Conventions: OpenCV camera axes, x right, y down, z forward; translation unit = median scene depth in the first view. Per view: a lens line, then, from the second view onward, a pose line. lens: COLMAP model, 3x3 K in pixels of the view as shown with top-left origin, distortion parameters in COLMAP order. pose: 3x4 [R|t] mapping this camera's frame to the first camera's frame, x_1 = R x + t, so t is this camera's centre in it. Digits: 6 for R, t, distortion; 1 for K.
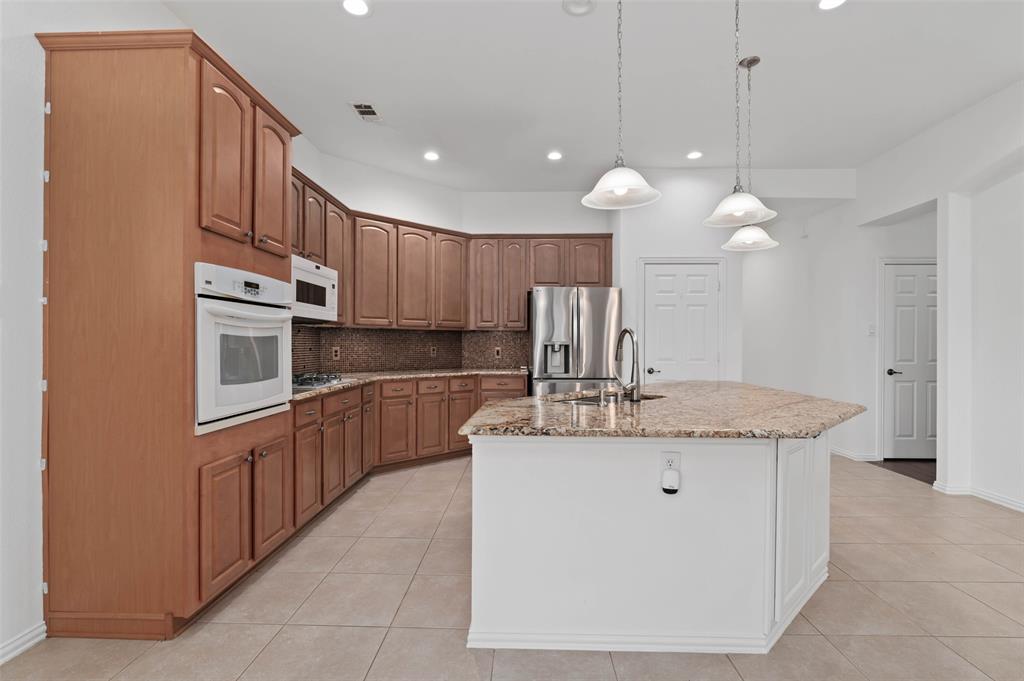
lens RADIAL K [[471.7, 0, 517.2], [0, 471.7, 341.1], [0, 0, 1]] dist [-0.008422, -0.000441]
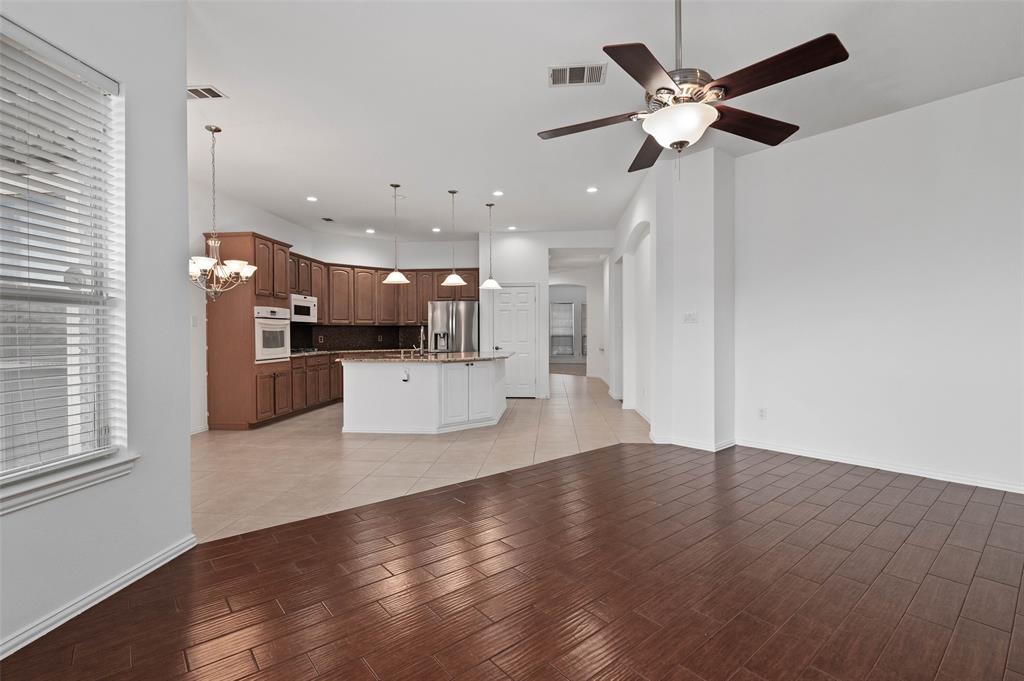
lens RADIAL K [[471.7, 0, 513.6], [0, 471.7, 336.3], [0, 0, 1]] dist [-0.008422, -0.000441]
pose [[0.998021, -0.007695, -0.062415, 0.798179], [0.008319, 0.999918, 0.009739, 0.004921], [0.062335, -0.010239, 0.998003, -1.312553]]
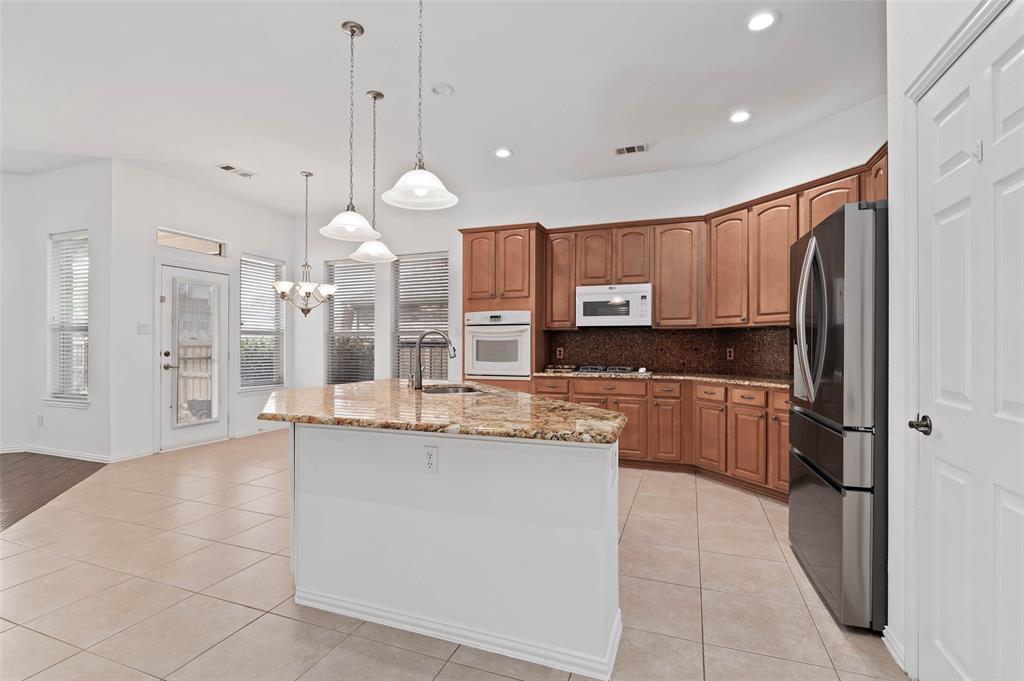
lens RADIAL K [[471.7, 0, 522.4], [0, 471.7, 345.0], [0, 0, 1]] dist [-0.008422, -0.000441]
pose [[-0.325345, -0.000561, -0.945595, 1.188808], [0.003404, 0.999993, -0.001765, 0.012547], [0.945589, -0.003793, -0.325341, 1.493799]]
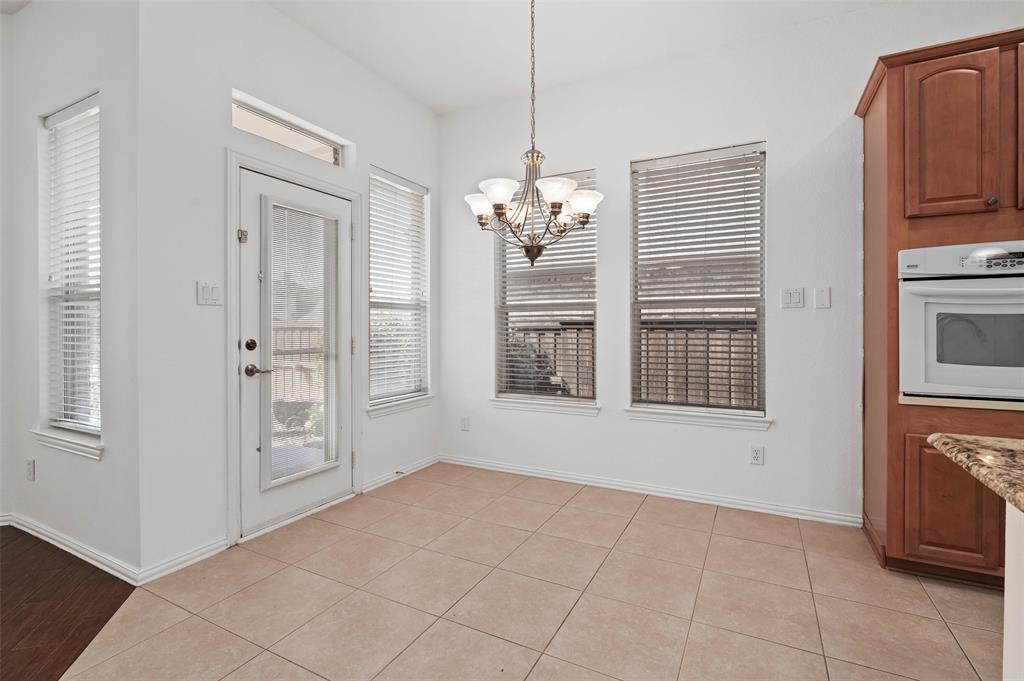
lens RADIAL K [[471.7, 0, 516.6], [0, 471.7, 329.8], [0, 0, 1]] dist [-0.008422, -0.000441]
pose [[-0.436958, 0.005304, -0.899466, 0.509367], [0.005693, 0.999979, 0.003131, 0.009555], [0.899464, -0.003752, -0.436979, 0.457406]]
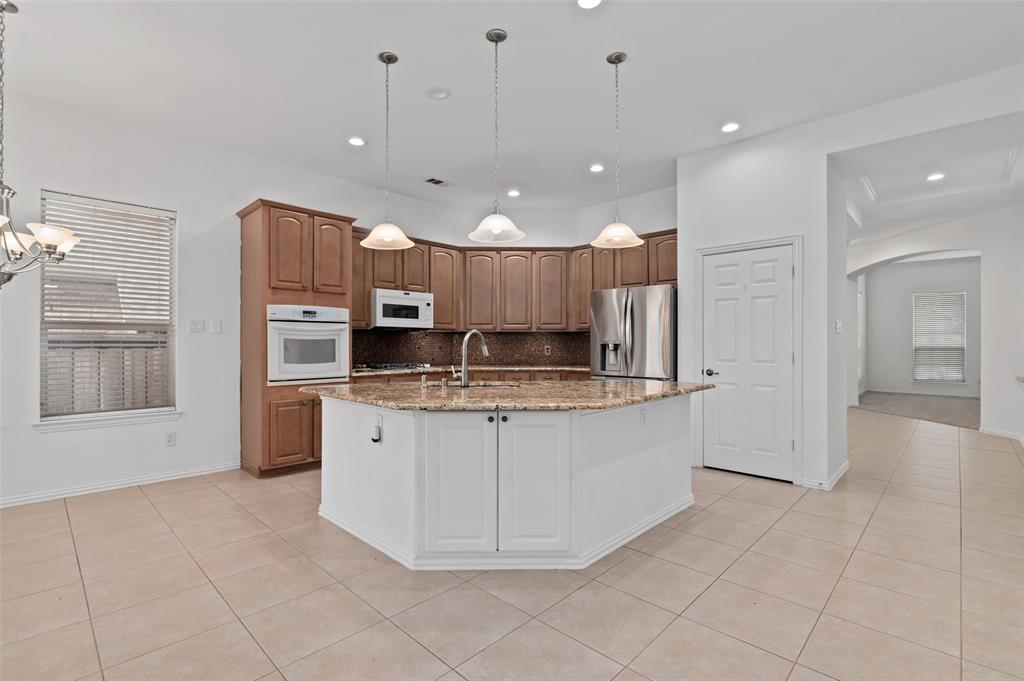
lens RADIAL K [[471.7, 0, 511.3], [0, 471.7, 340.7], [0, 0, 1]] dist [-0.008422, -0.000441]
pose [[0.734416, -0.007680, -0.678656, 1.085133], [0.005363, 0.999970, -0.005512, 0.008616], [0.678679, 0.000408, 0.734435, 0.127222]]
